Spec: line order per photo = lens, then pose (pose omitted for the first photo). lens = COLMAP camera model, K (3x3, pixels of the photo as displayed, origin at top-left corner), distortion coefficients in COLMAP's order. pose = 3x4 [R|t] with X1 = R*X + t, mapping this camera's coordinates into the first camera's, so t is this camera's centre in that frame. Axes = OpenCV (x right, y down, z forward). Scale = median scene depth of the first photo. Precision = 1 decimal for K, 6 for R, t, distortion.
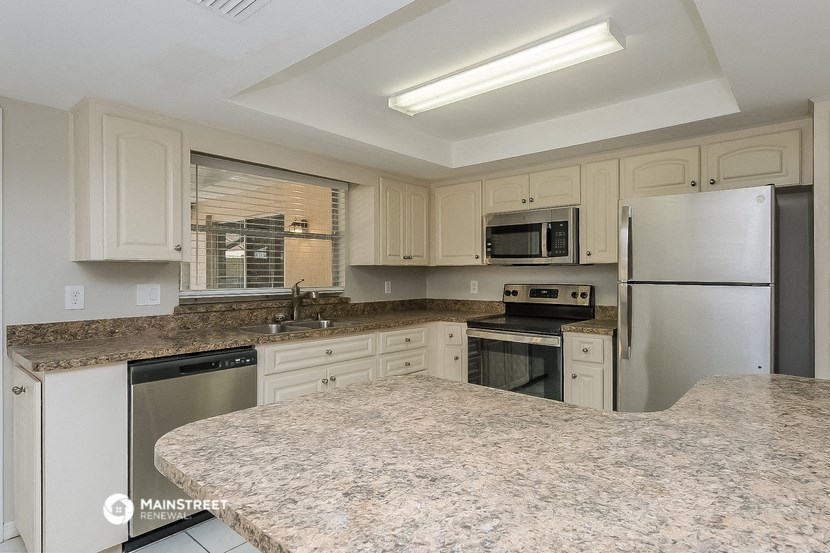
lens RADIAL K [[451.3, 0, 423.8], [0, 451.3, 274.3], [0, 0, 1]] dist [0.003858, 0.000098]
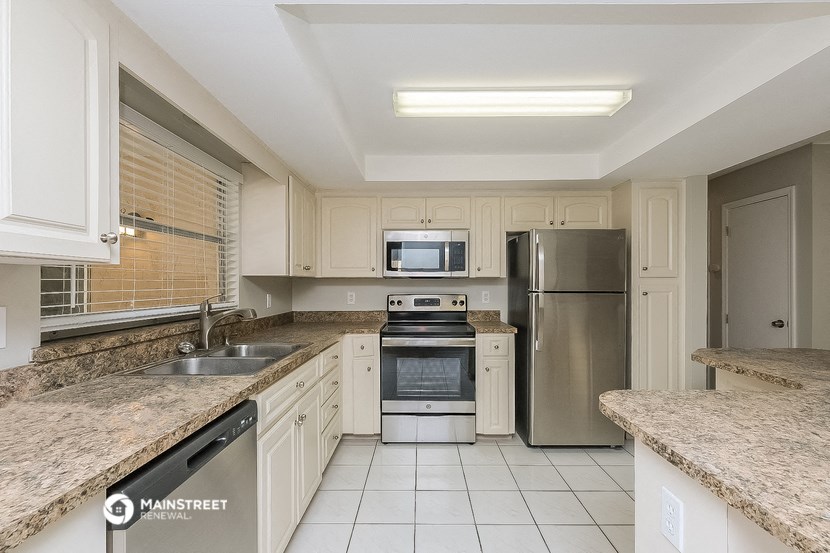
lens RADIAL K [[366.6, 0, 418.6], [0, 366.6, 285.1], [0, 0, 1]] dist [-0.003554, -0.000691]
pose [[0.765454, -0.001027, 0.643490, -0.374584], [0.001683, 0.999999, -0.000407, -0.001546], [-0.643489, 0.001395, 0.765454, 0.299986]]
